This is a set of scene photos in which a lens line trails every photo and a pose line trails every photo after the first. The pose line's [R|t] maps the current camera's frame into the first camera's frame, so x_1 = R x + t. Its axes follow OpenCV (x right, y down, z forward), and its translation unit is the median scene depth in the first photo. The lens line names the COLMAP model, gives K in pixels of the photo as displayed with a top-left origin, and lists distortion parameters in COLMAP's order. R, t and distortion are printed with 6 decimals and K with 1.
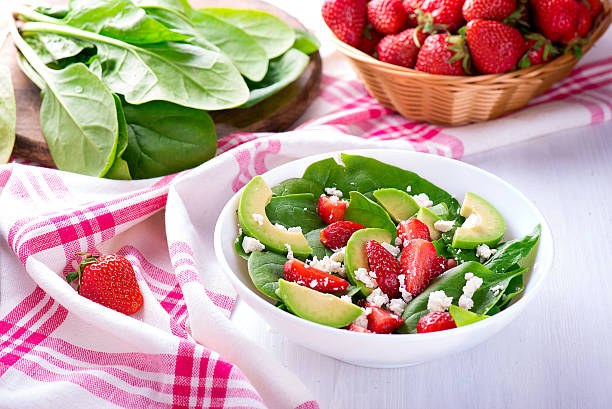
lens RADIAL K [[2382.1, 0, 306.0], [0, 2382.1, 204.5], [0, 0, 1]] dist [-0.350121, 4.759311]
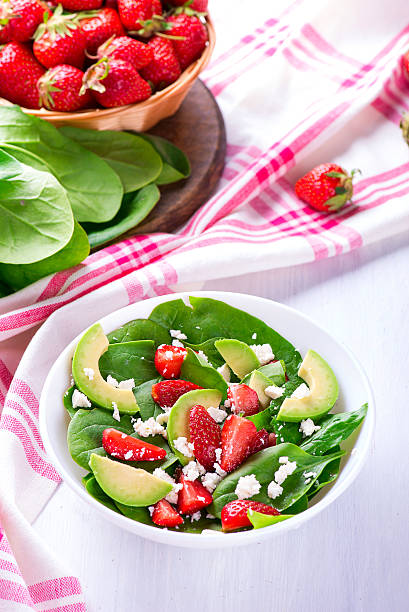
lens RADIAL K [[2382.1, 0, 204.5], [0, 2382.1, 306.0], [0, 0, 1]] dist [-0.350121, 4.759311]
pose [[0.986544, 0.093902, -0.133837, 0.161632], [-0.059716, 0.969010, 0.239694, -0.268058], [0.152197, -0.228477, 0.961579, 0.039997]]
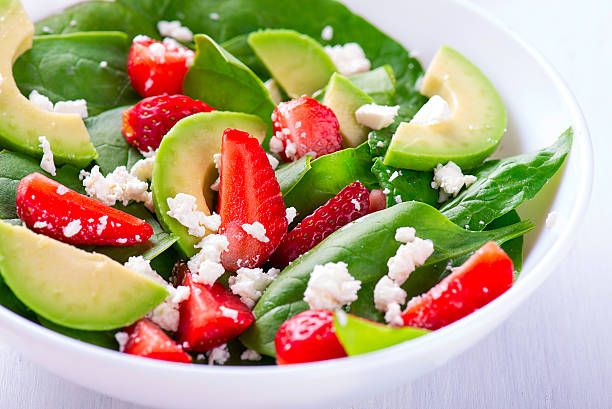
lens RADIAL K [[2382.1, 0, 306.0], [0, 2382.1, 204.5], [0, 0, 1]] dist [-0.350121, 4.759311]
pose [[0.993512, 0.065802, -0.092761, 0.091050], [-0.056792, 0.993699, 0.096629, -0.019536], [0.098535, -0.090734, 0.990989, 0.522667]]
